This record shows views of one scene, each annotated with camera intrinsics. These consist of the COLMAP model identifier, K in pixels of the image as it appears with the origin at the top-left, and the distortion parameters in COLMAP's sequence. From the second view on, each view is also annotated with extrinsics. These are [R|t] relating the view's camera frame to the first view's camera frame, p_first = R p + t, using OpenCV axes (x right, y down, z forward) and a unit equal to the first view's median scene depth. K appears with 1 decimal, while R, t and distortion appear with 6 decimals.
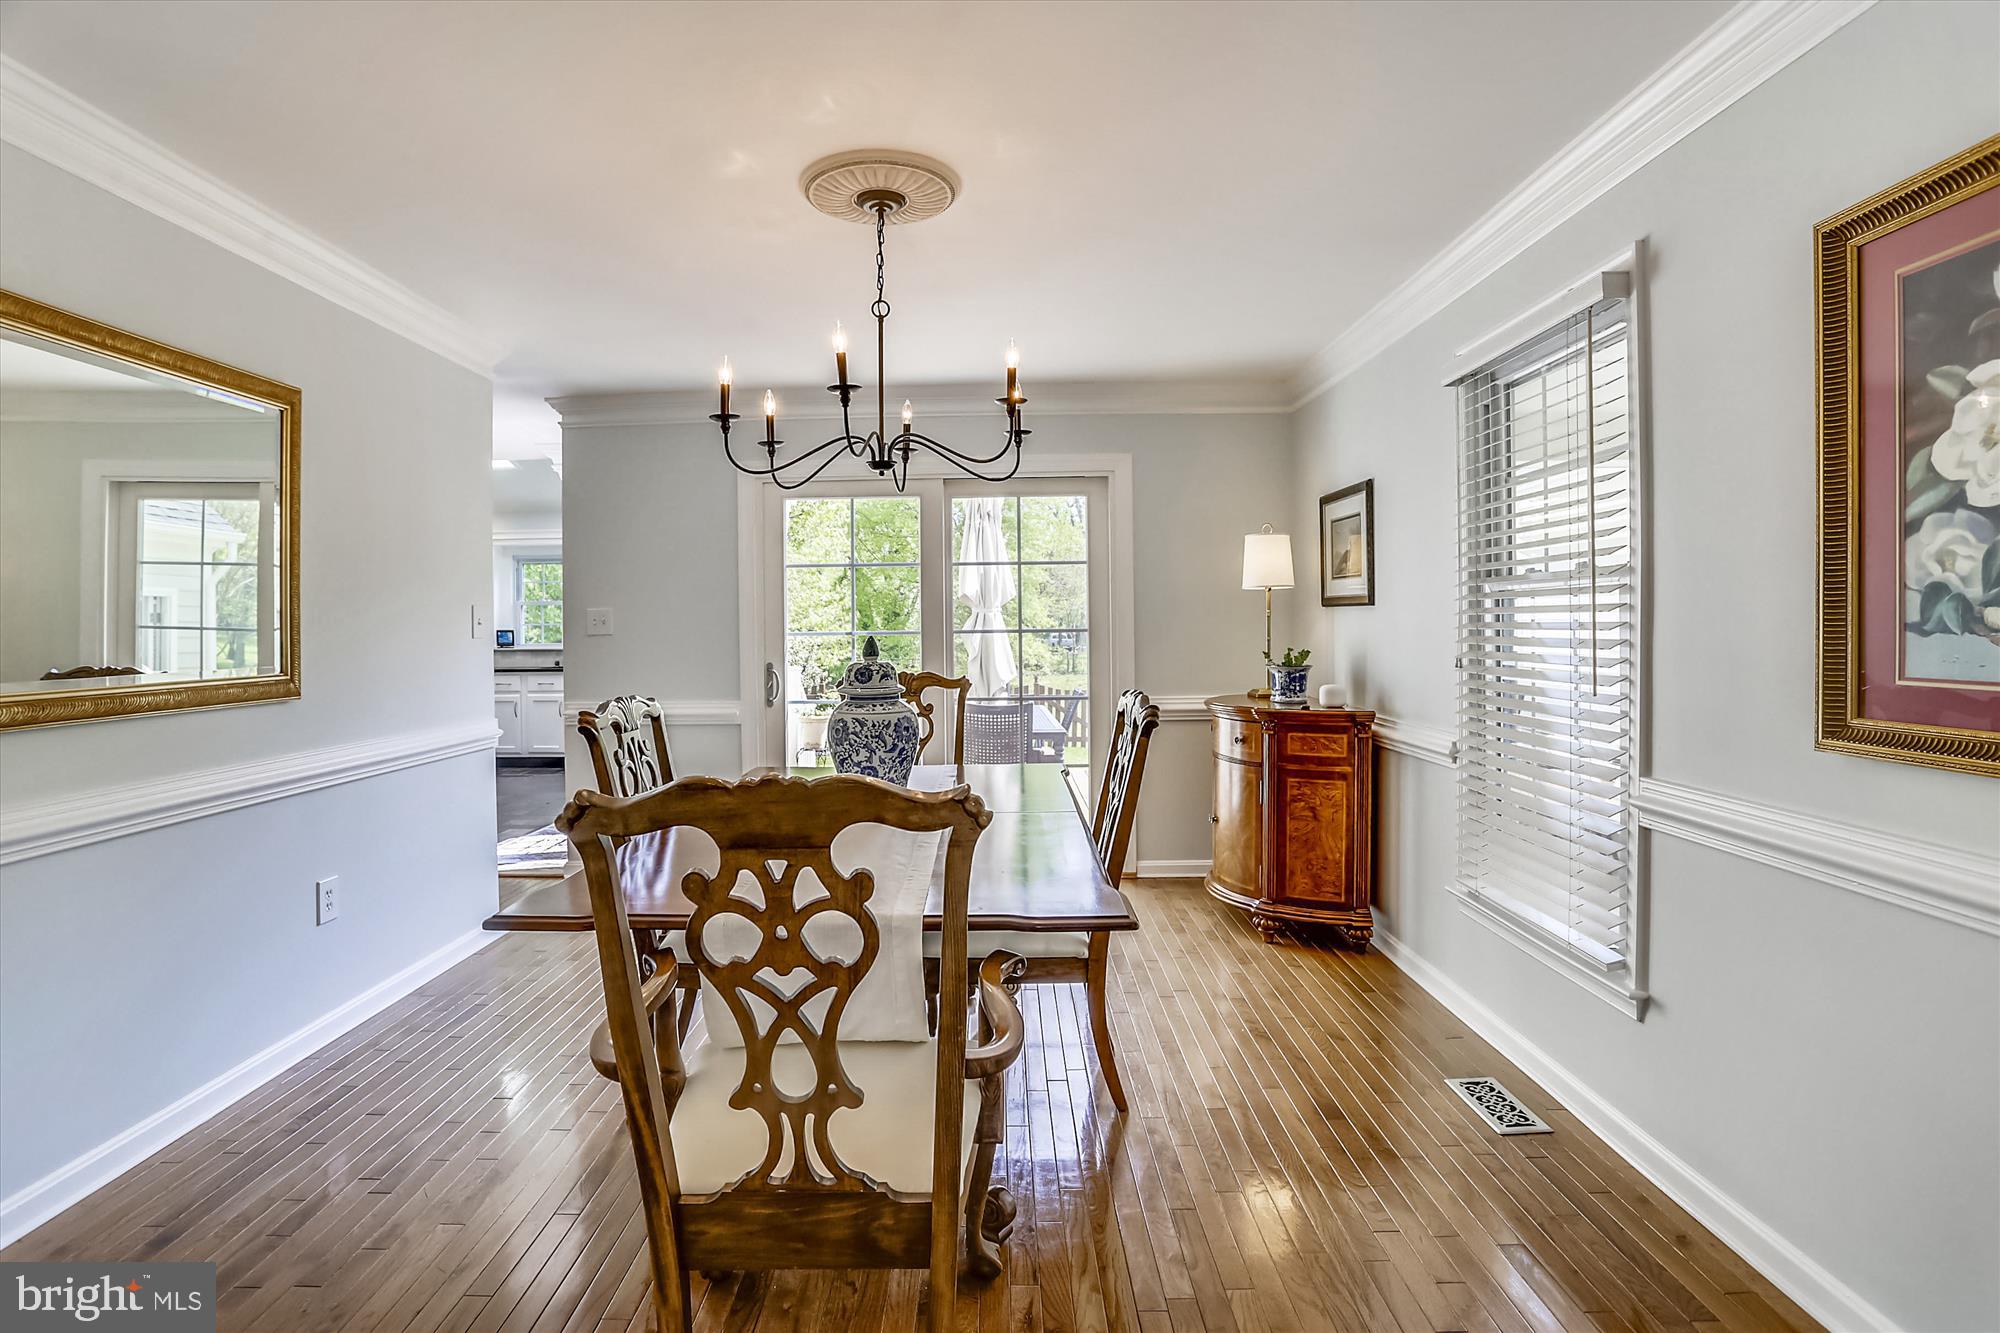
lens RADIAL K [[994.9, 0, 995.7], [0, 994.9, 632.6], [0, 0, 1]] dist [-0.050378, 0.021613]
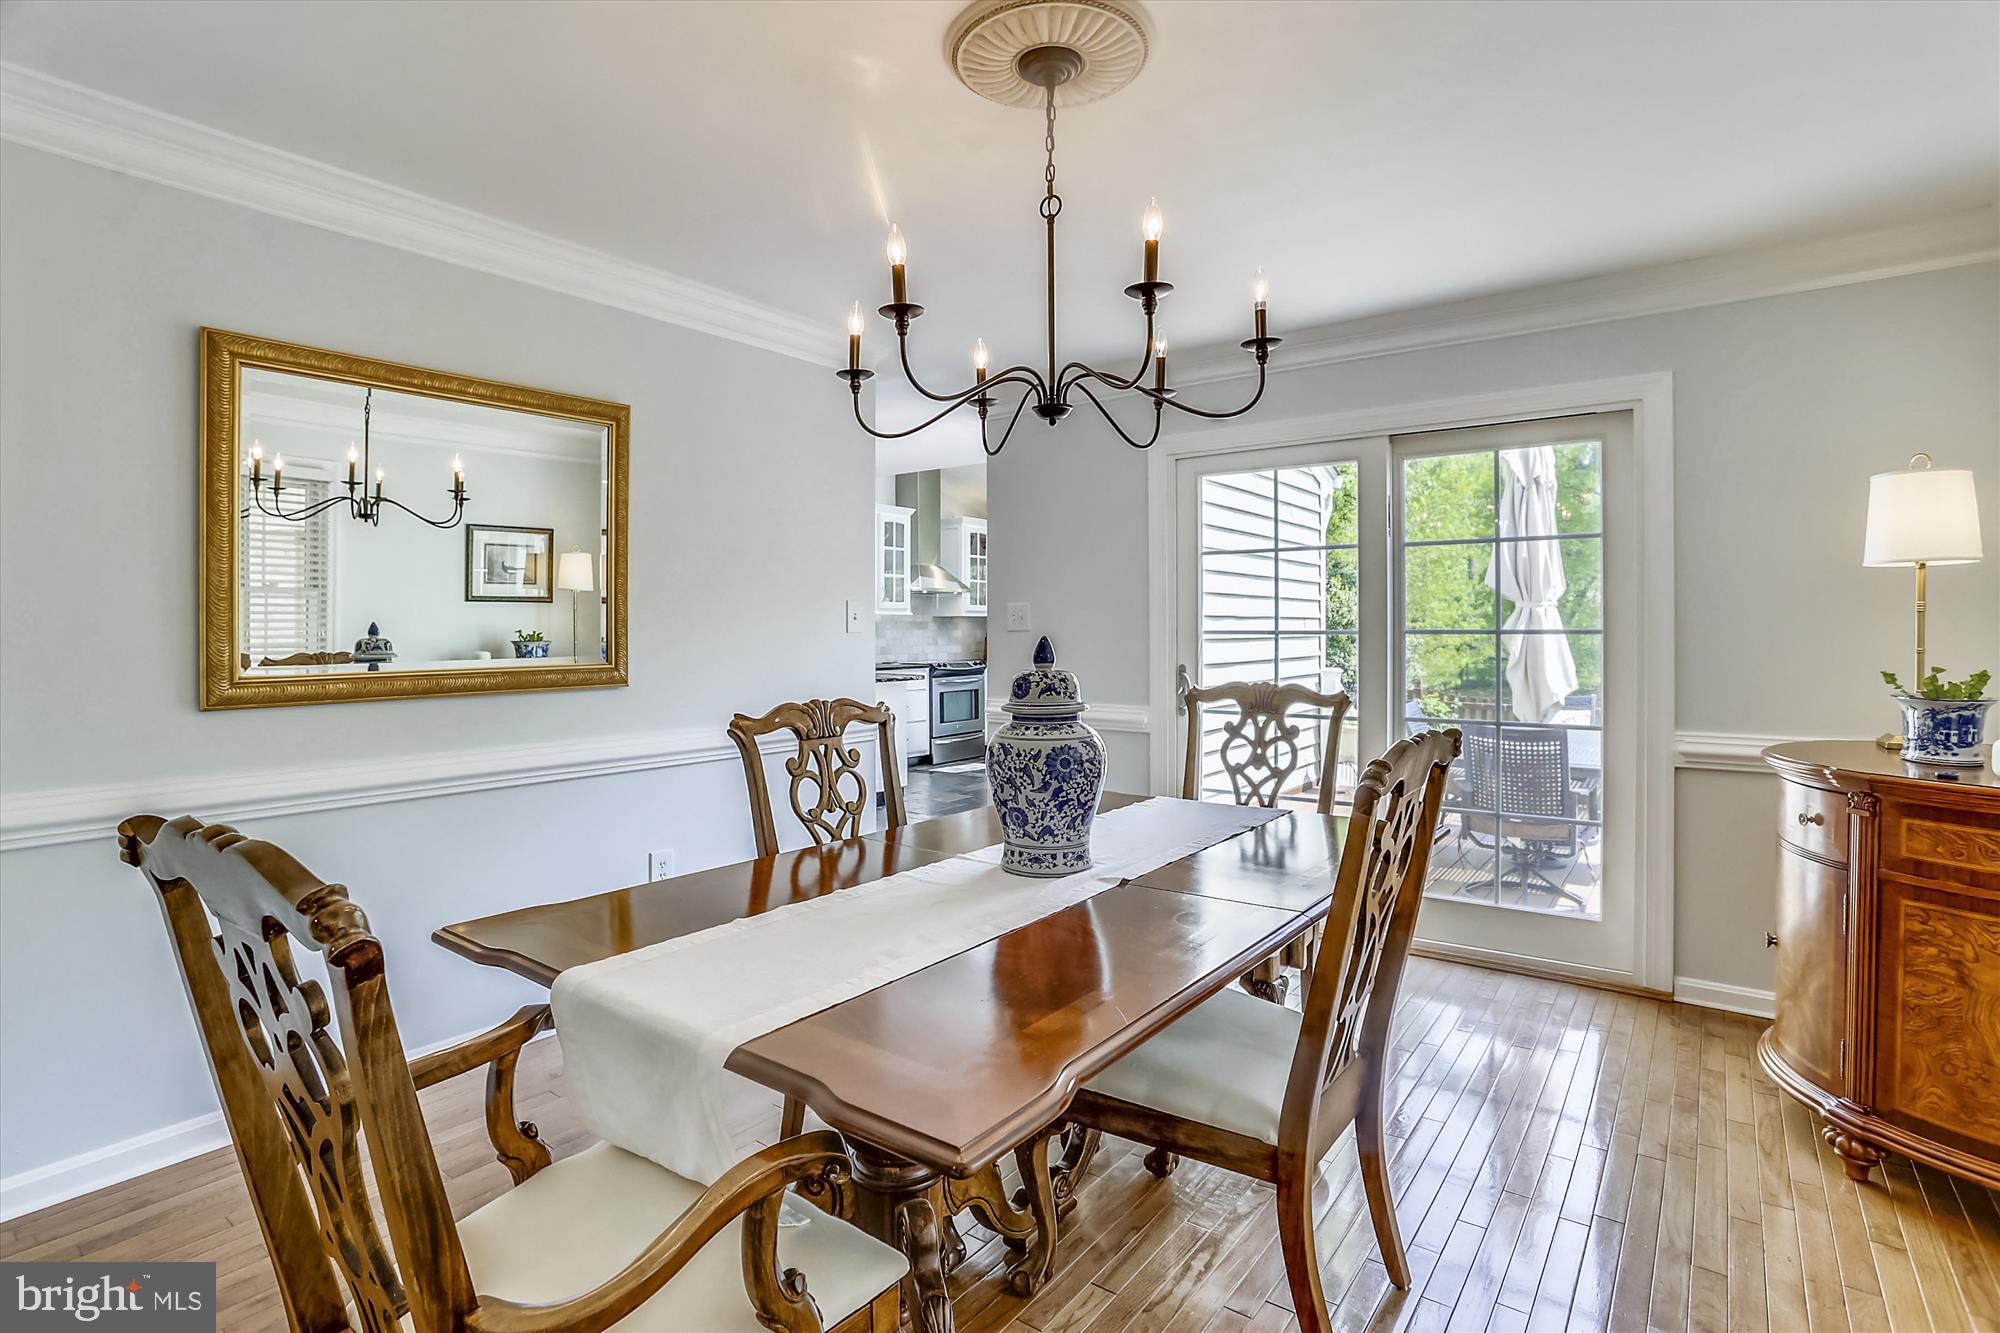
lens RADIAL K [[994.9, 0, 989.6], [0, 994.9, 631.1], [0, 0, 1]] dist [-0.050378, 0.021613]
pose [[0.802129, 0.010927, -0.597051, 0.206267], [-0.009622, 0.999939, 0.005373, -0.003242], [0.597074, 0.001435, 0.802185, 0.249400]]
